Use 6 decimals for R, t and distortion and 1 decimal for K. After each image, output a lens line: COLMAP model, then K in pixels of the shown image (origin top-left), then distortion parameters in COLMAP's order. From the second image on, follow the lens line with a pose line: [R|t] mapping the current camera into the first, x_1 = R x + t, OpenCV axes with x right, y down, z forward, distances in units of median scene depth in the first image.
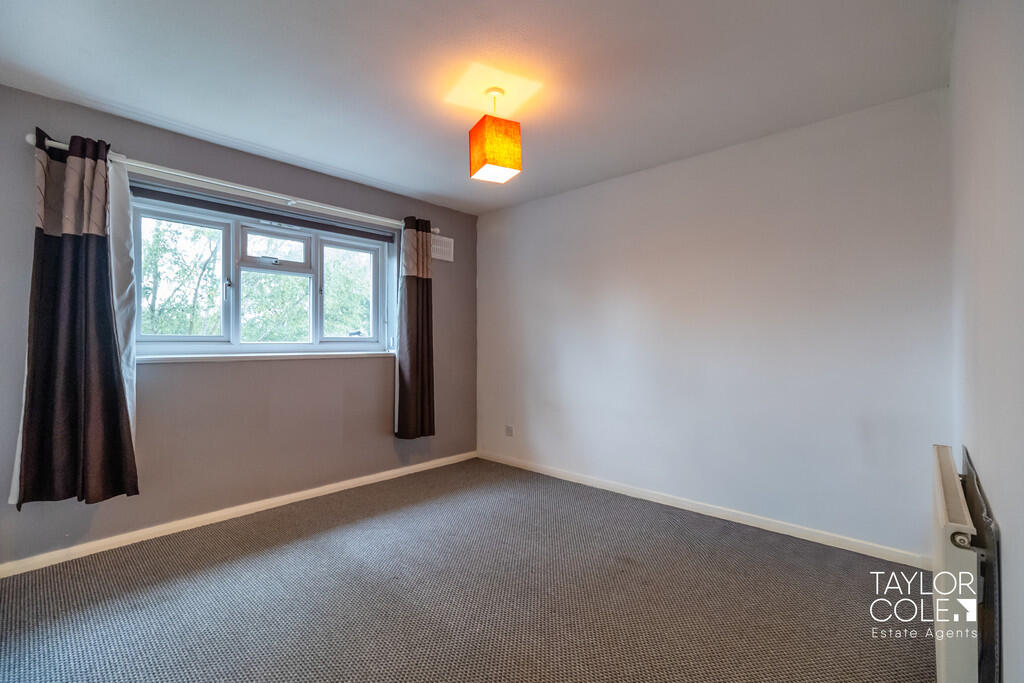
lens RADIAL K [[444.8, 0, 512.0], [0, 444.8, 341.5], [0, 0, 1]] dist [-0.001258, -0.000174]
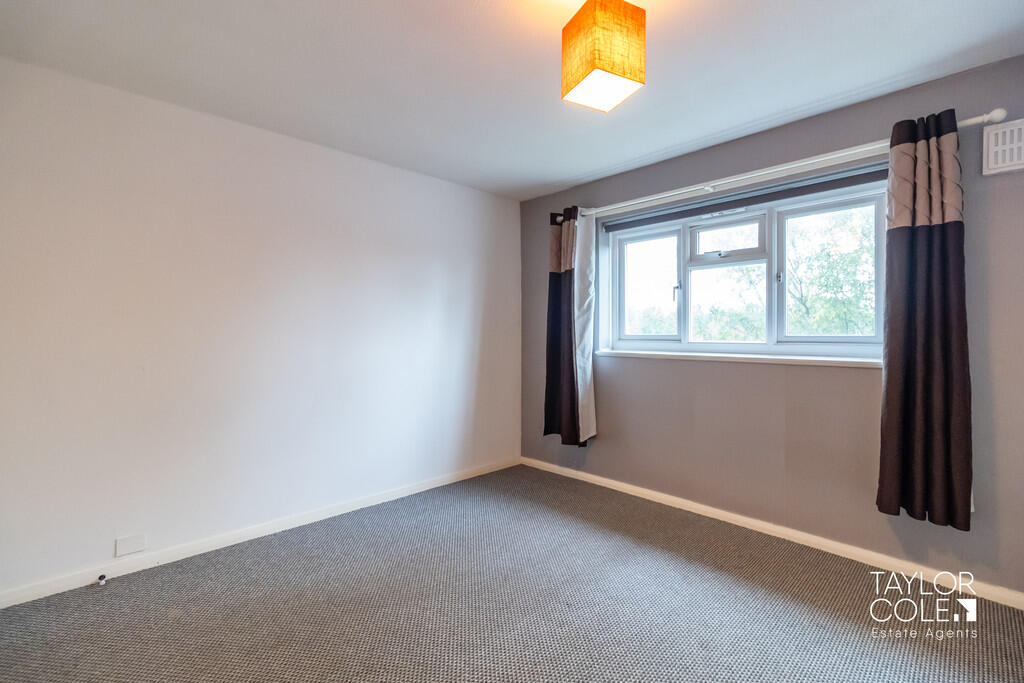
lens RADIAL K [[455.0, 0, 506.2], [0, 455.0, 337.2], [0, 0, 1]] dist [0.013924, -0.000088]
pose [[-0.057149, 0.015409, -0.998247, 0.468042], [0.004920, 0.999873, 0.015152, -0.025023], [0.998354, -0.004045, -0.057217, 0.639729]]
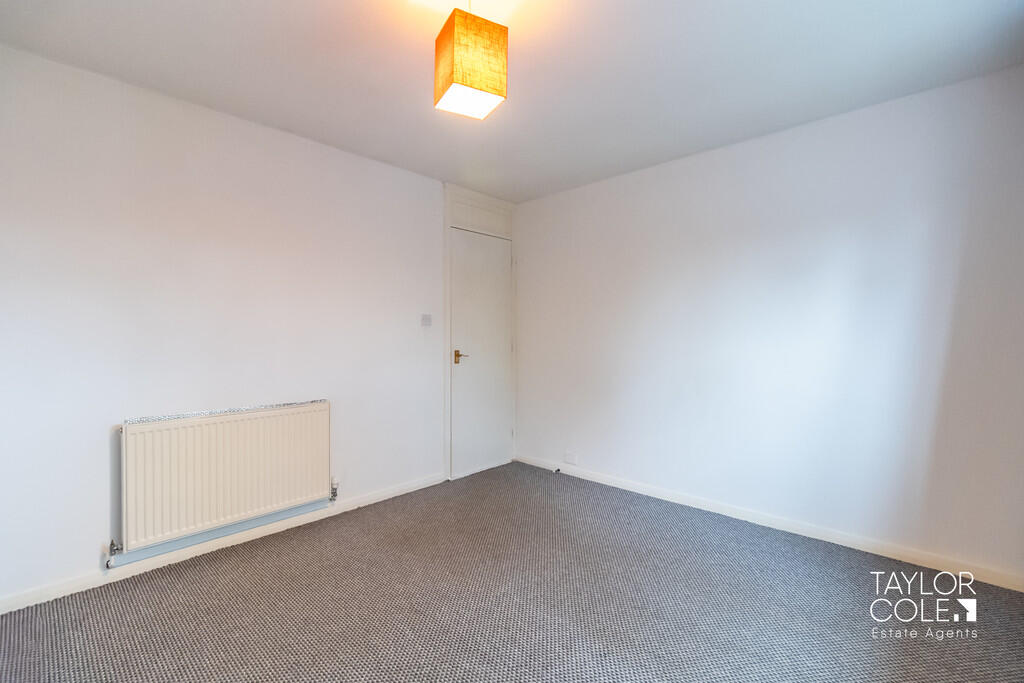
lens RADIAL K [[455.0, 0, 506.2], [0, 455.0, 337.2], [0, 0, 1]] dist [0.013924, -0.000088]
pose [[-0.999471, 0.019093, 0.026320, -0.094336], [0.018899, 0.999793, -0.007582, -0.012005], [-0.026460, -0.007081, -0.999625, 1.255963]]
